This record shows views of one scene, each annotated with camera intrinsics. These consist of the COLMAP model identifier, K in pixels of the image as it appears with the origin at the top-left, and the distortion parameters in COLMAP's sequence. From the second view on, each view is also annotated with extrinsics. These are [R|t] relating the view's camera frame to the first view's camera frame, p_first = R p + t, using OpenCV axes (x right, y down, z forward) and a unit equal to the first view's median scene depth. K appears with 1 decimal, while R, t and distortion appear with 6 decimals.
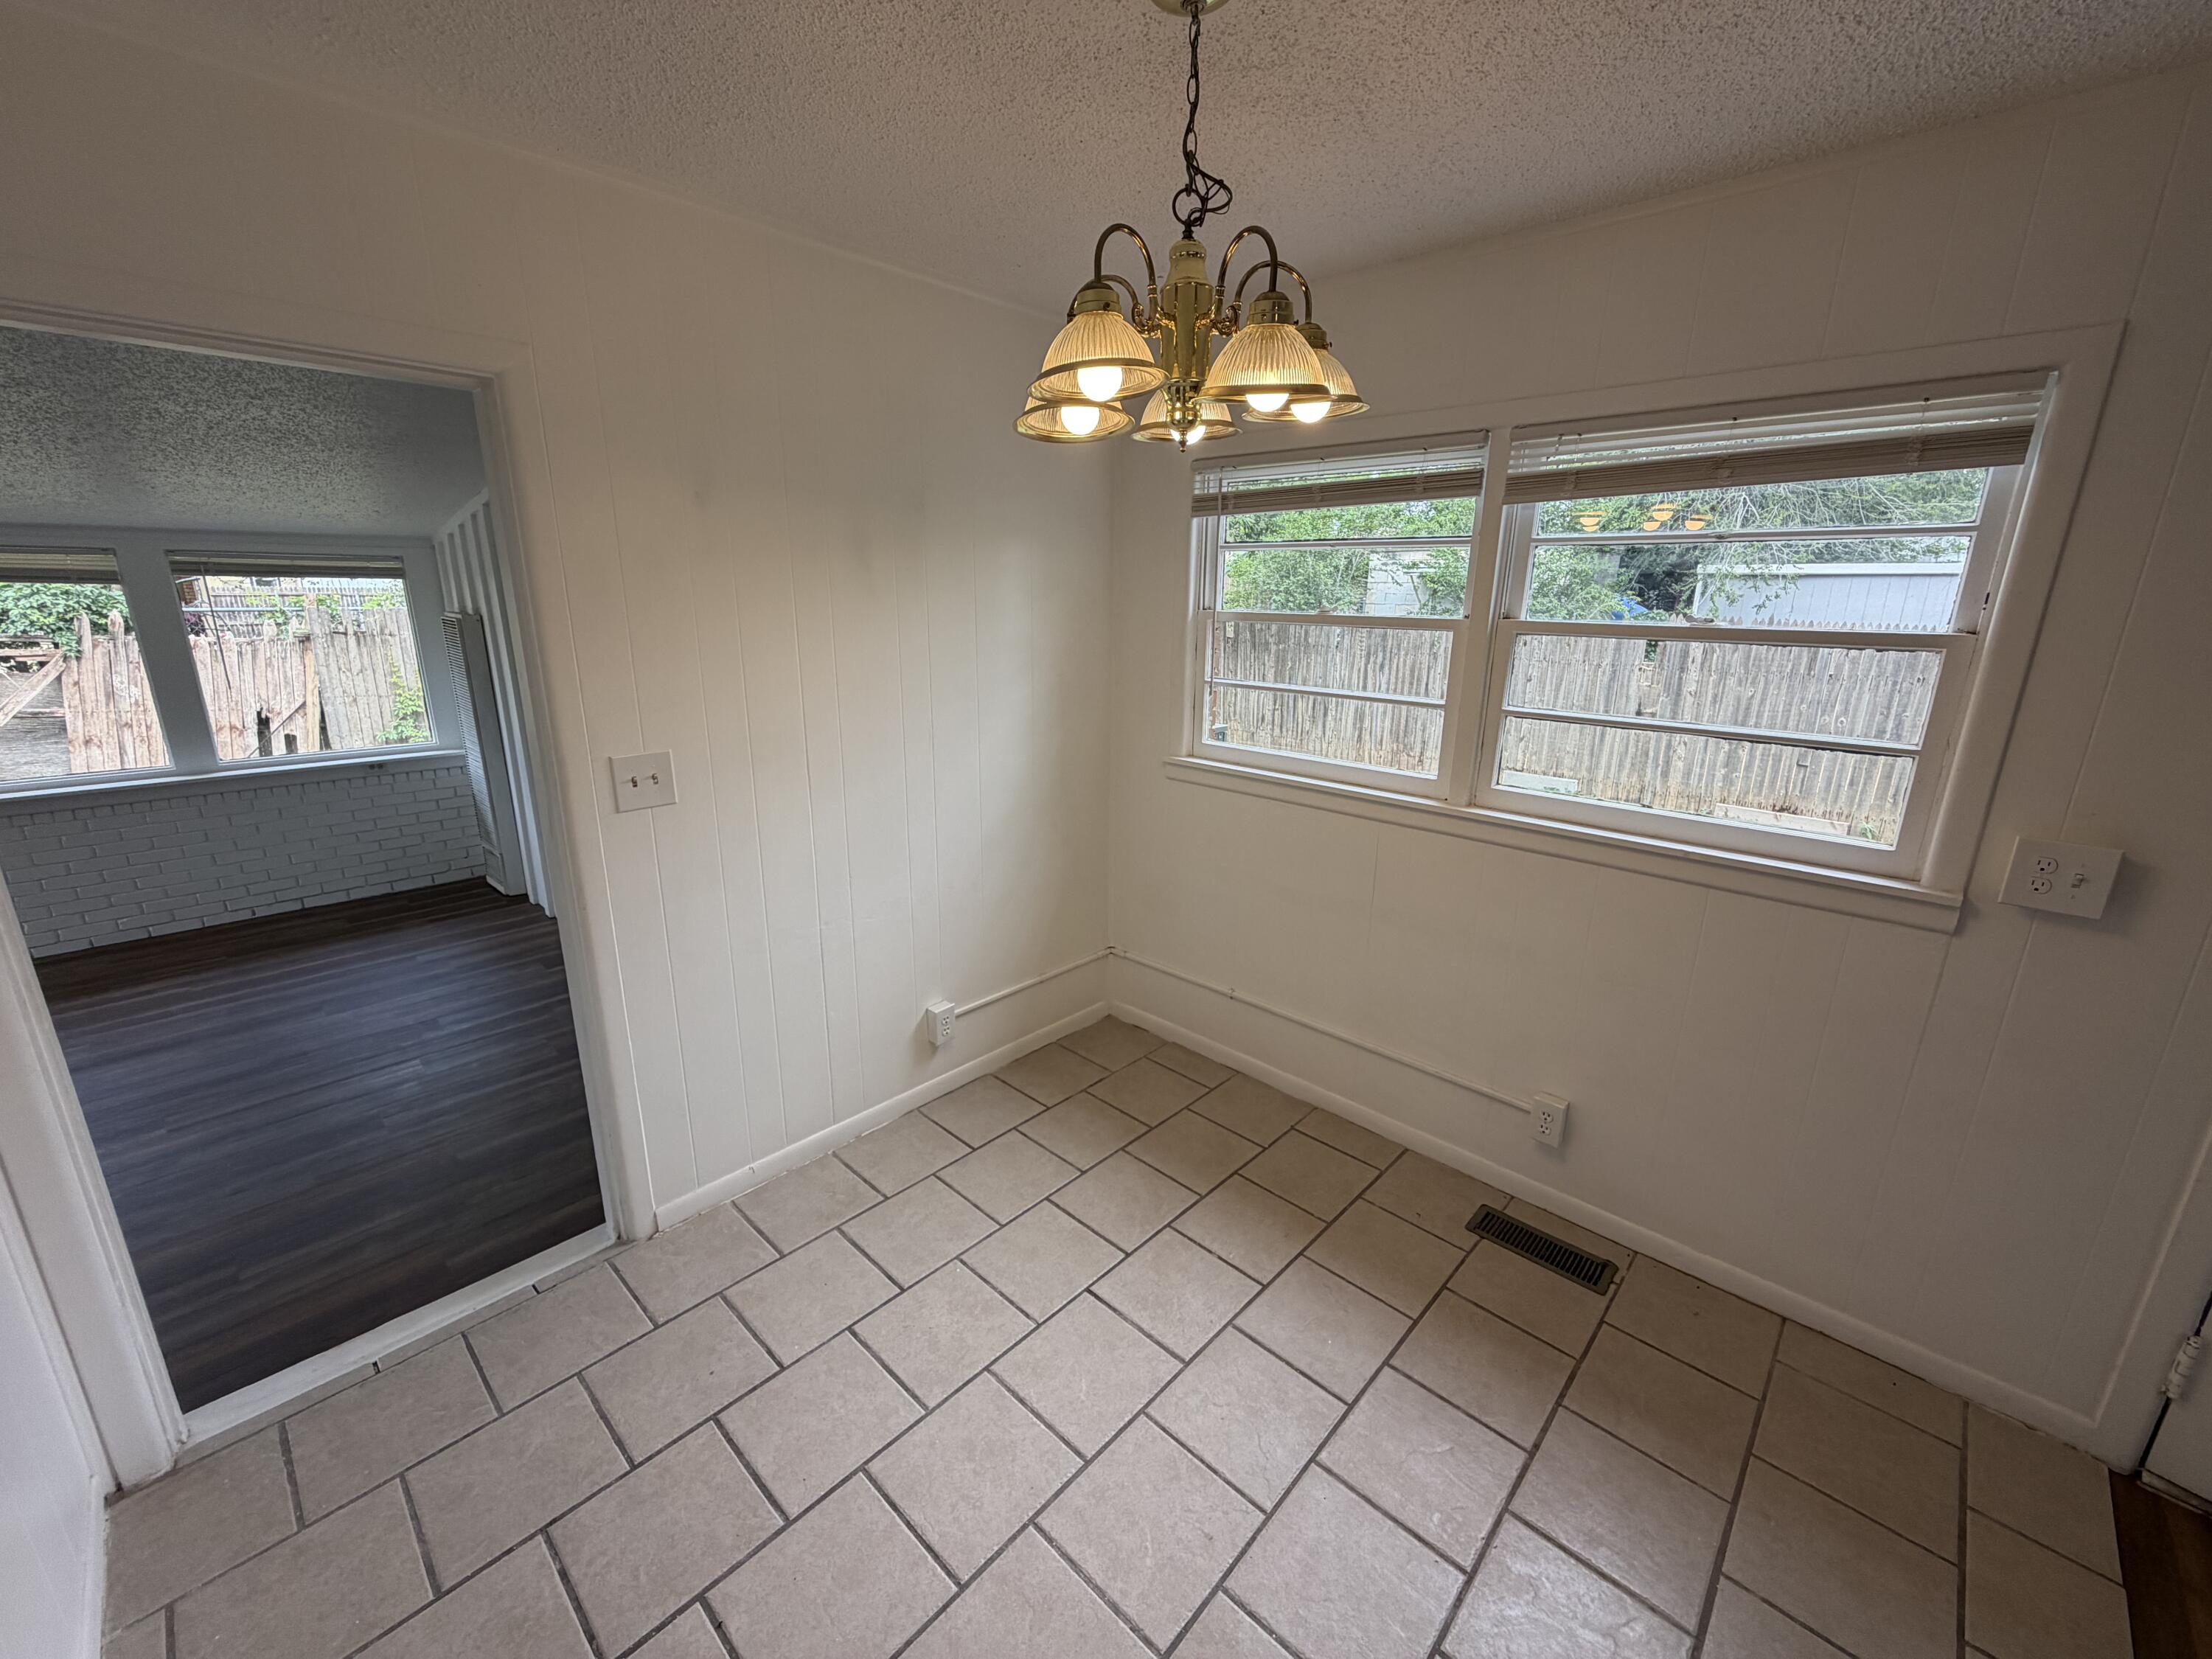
lens RADIAL K [[884.1, 0, 1104.5], [0, 884.1, 825.9], [0, 0, 1]] dist [0.000526, -0.000315]
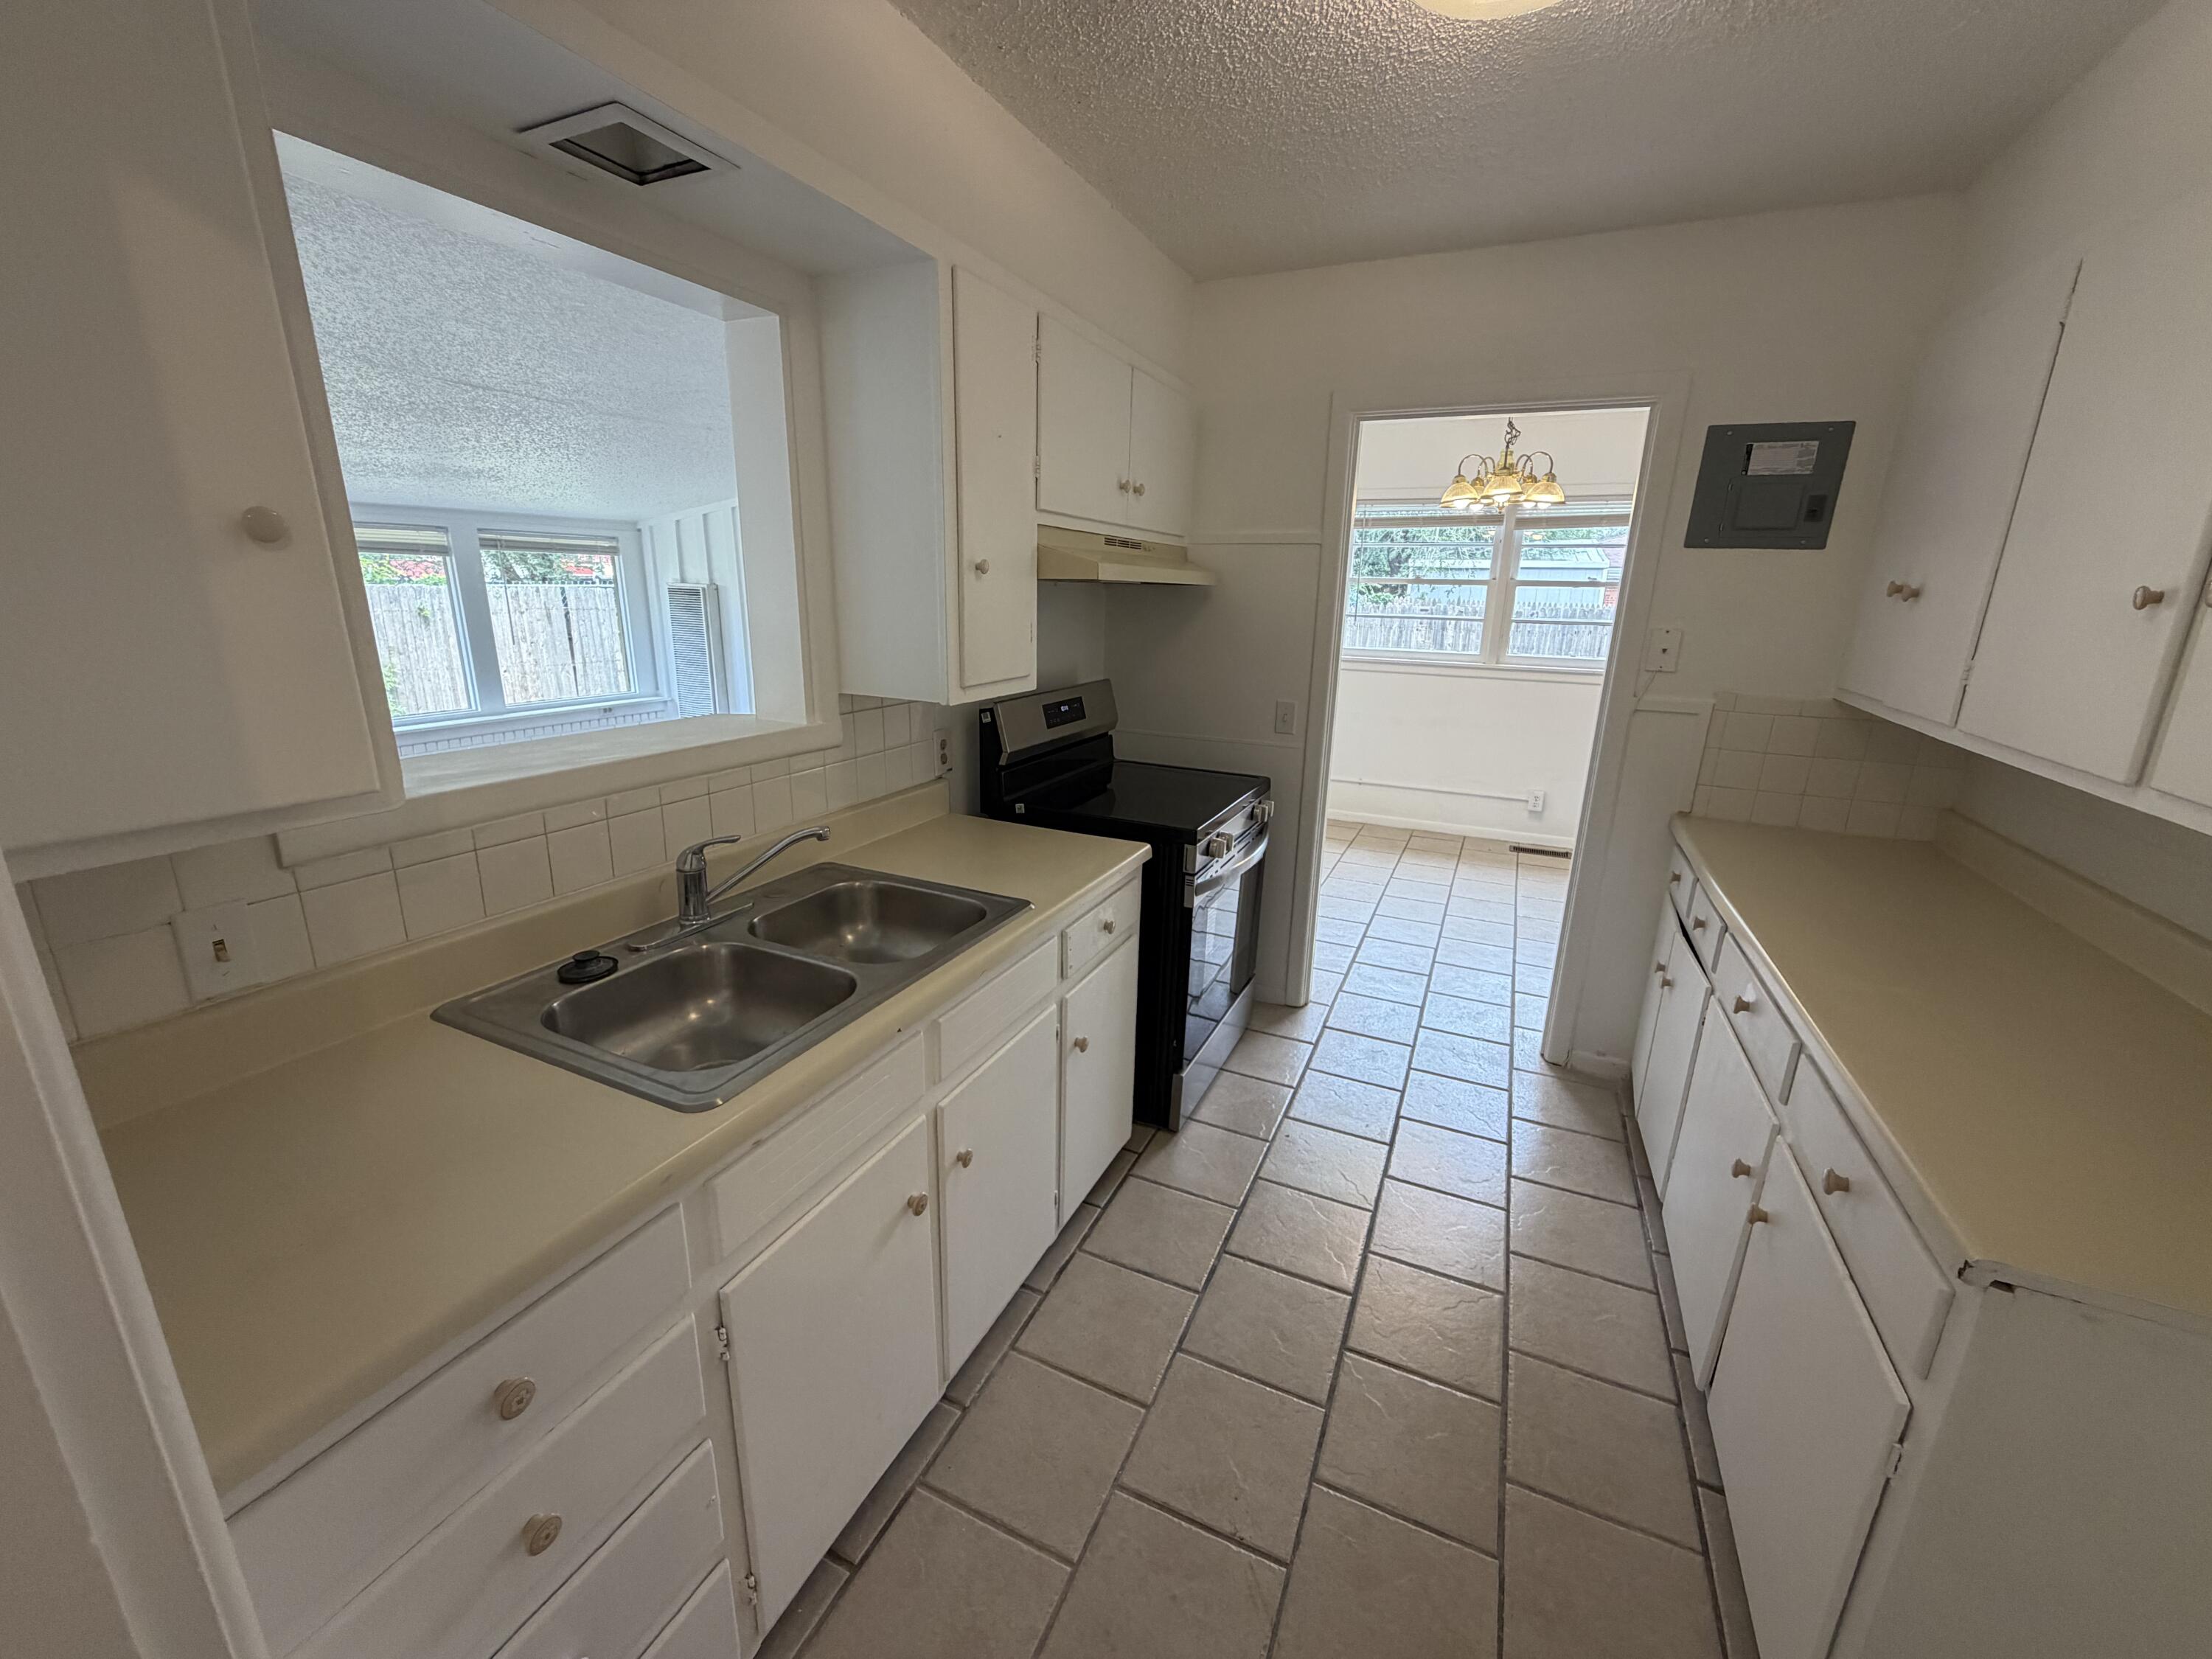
lens RADIAL K [[884.1, 0, 1098.4], [0, 884.1, 834.4], [0, 0, 1]] dist [0.000526, -0.000315]
pose [[0.948818, -0.081504, 0.305125, -0.665087], [0.075884, 0.996658, 0.030253, 0.138498], [-0.306571, -0.005551, 0.951832, -0.433709]]
